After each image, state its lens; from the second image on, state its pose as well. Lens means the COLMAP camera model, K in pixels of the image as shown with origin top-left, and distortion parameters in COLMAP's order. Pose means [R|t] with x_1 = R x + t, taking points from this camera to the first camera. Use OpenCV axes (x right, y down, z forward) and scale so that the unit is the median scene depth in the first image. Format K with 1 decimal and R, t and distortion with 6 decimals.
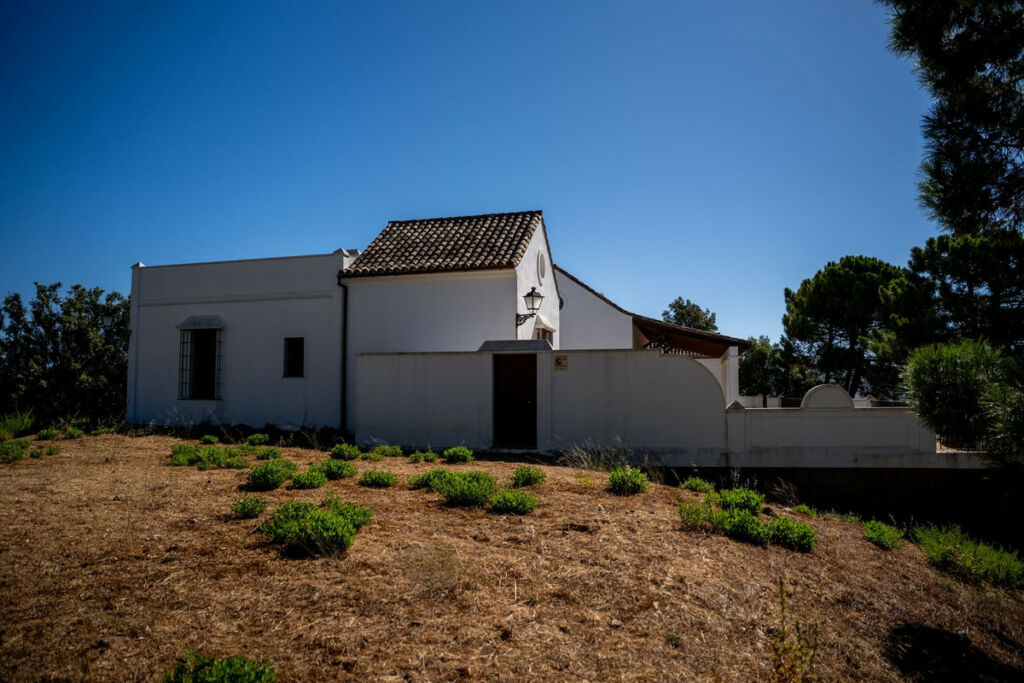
lens RADIAL K [[721.6, 0, 512.0], [0, 721.6, 341.5], [0, 0, 1]] dist [-0.183194, 0.131567]
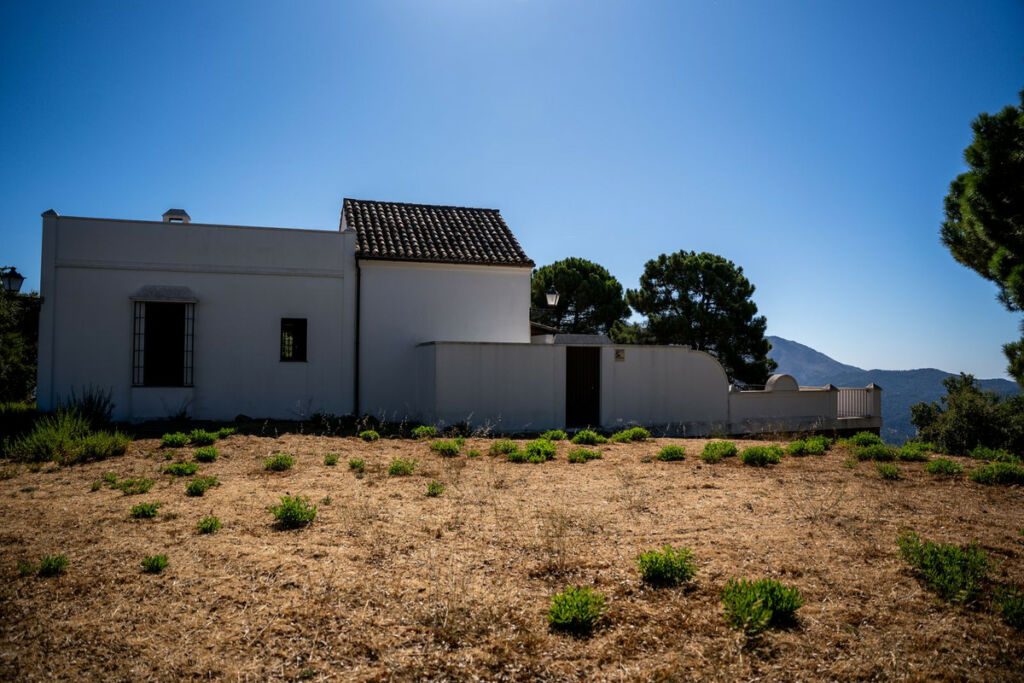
lens RADIAL K [[721.6, 0, 512.0], [0, 721.6, 341.5], [0, 0, 1]] dist [-0.183194, 0.131567]
pose [[0.829793, 0.024802, 0.557520, -0.558106], [-0.045177, 0.998719, 0.022809, -0.008565], [-0.556240, -0.044114, 0.829850, 0.081542]]
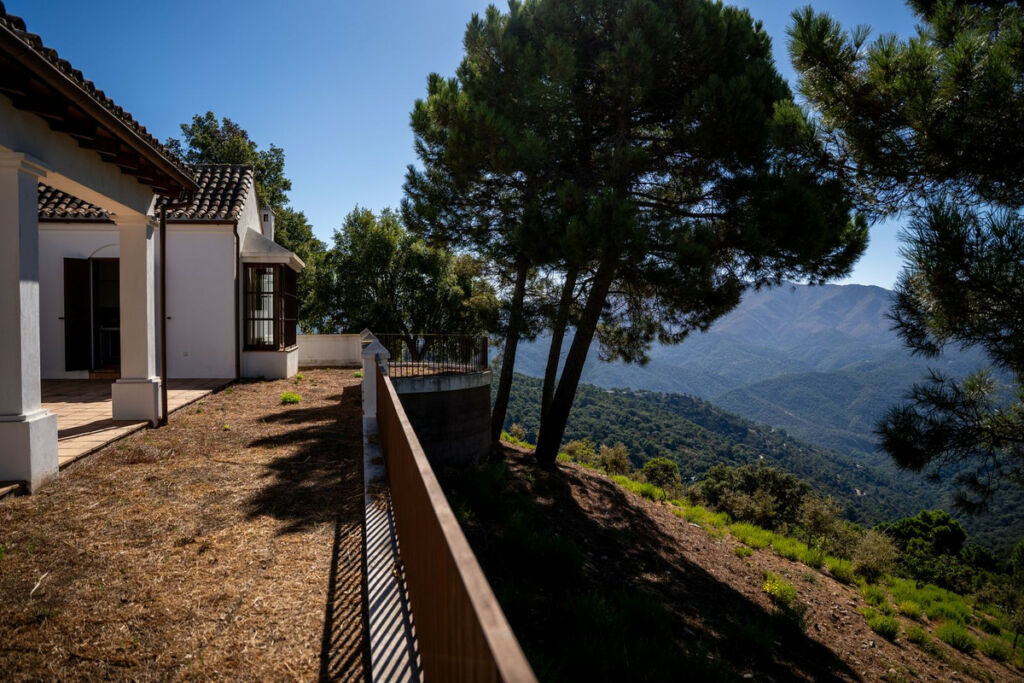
lens RADIAL K [[700.9, 0, 512.0], [0, 700.9, 341.5], [0, 0, 1]] dist [-0.176649, 0.127987]
pose [[0.896395, -0.011646, 0.443103, 0.586440], [-0.035103, 0.994650, 0.097155, 0.091602], [-0.441864, -0.102643, 0.891191, 1.410013]]
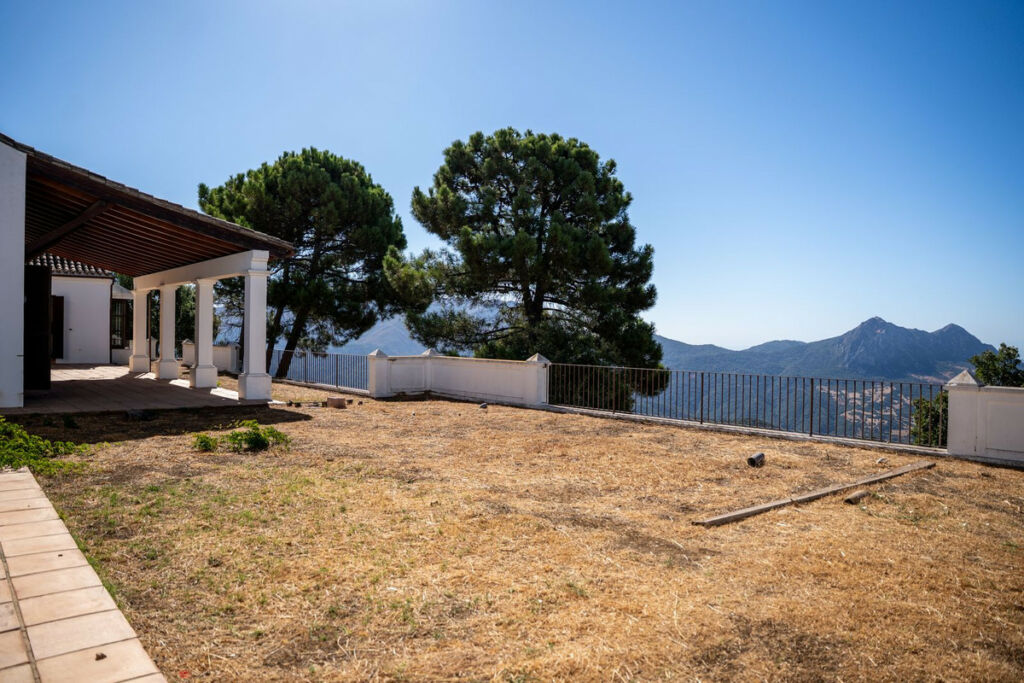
lens RADIAL K [[721.6, 0, 512.0], [0, 721.6, 341.5], [0, 0, 1]] dist [-0.183194, 0.131567]
pose [[0.573672, -0.003441, 0.819078, 0.024831], [-0.069631, 0.996166, 0.052954, 0.044874], [-0.816120, -0.087411, 0.571233, 0.825380]]
